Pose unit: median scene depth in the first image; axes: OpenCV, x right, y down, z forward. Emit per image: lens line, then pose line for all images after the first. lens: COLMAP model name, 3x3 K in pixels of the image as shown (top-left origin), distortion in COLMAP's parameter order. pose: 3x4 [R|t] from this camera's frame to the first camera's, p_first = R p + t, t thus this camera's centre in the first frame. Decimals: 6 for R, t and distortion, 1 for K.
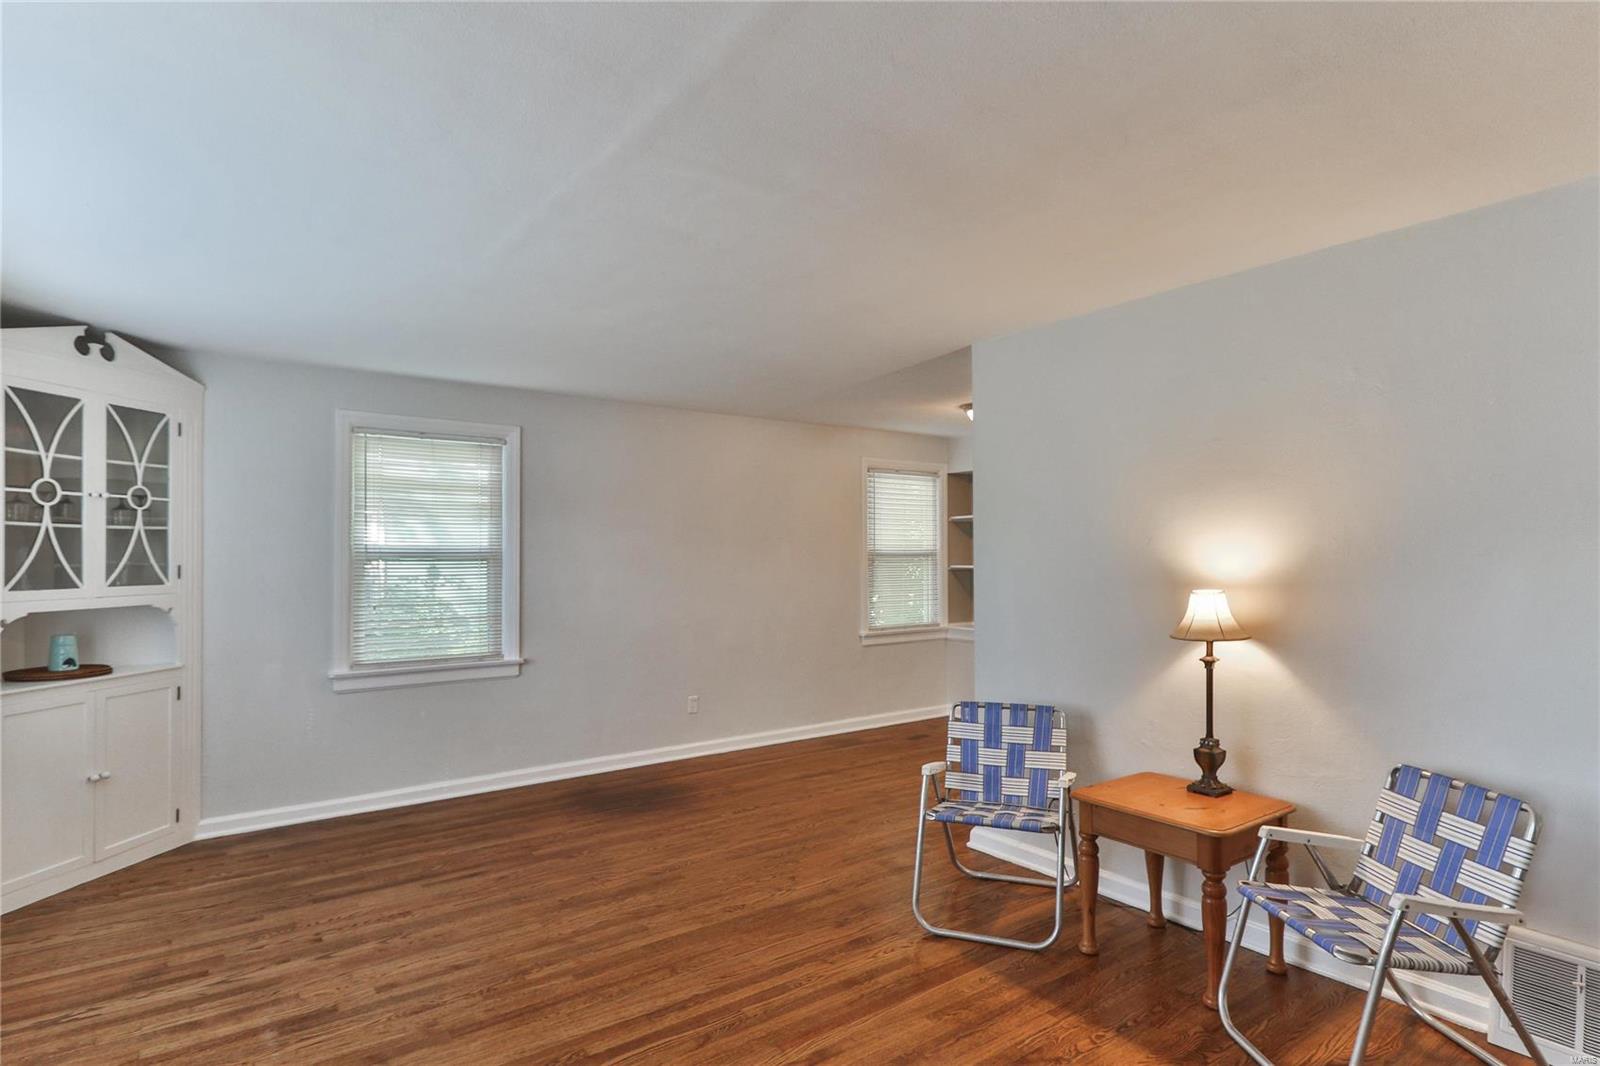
lens RADIAL K [[831.5, 0, 818.3], [0, 831.5, 550.3], [0, 0, 1]] dist [0.024645, -0.013225]
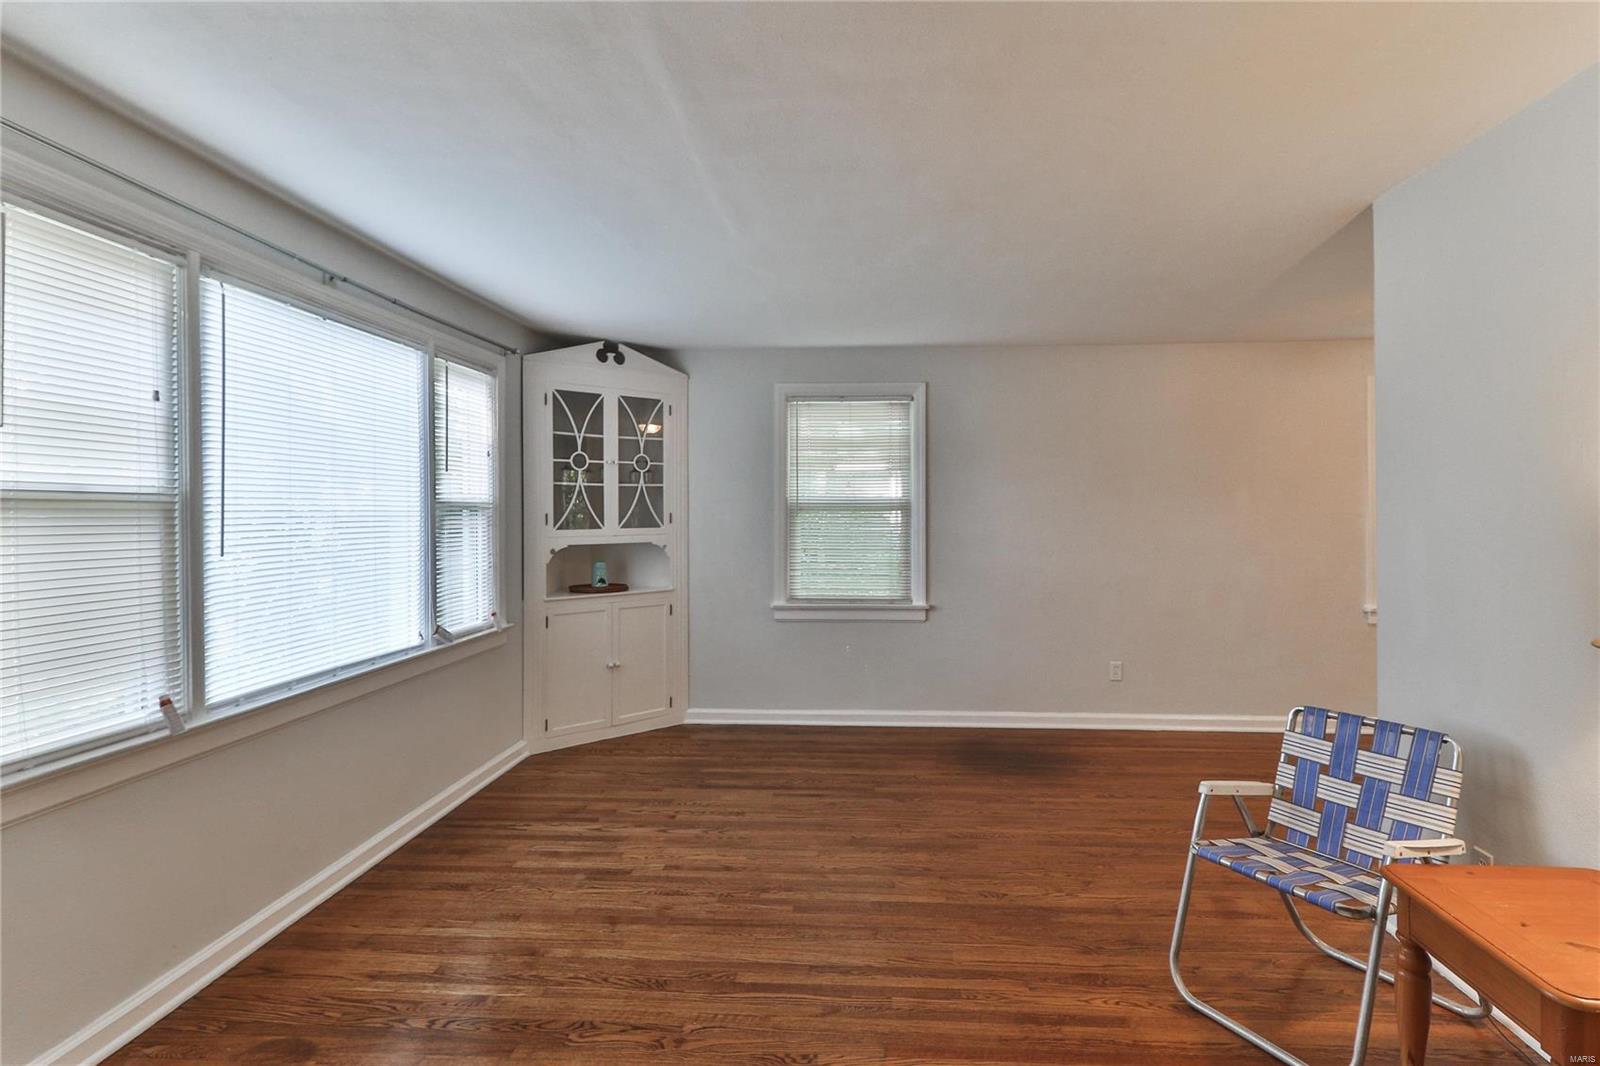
lens RADIAL K [[831.5, 0, 839.1], [0, 831.5, 509.2], [0, 0, 1]] dist [0.024645, -0.013225]
pose [[0.769473, 0.000638, -0.638679, 0.312077], [0.004190, 0.999973, 0.006047, 0.005272], [0.638665, -0.007329, 0.769450, 0.180522]]
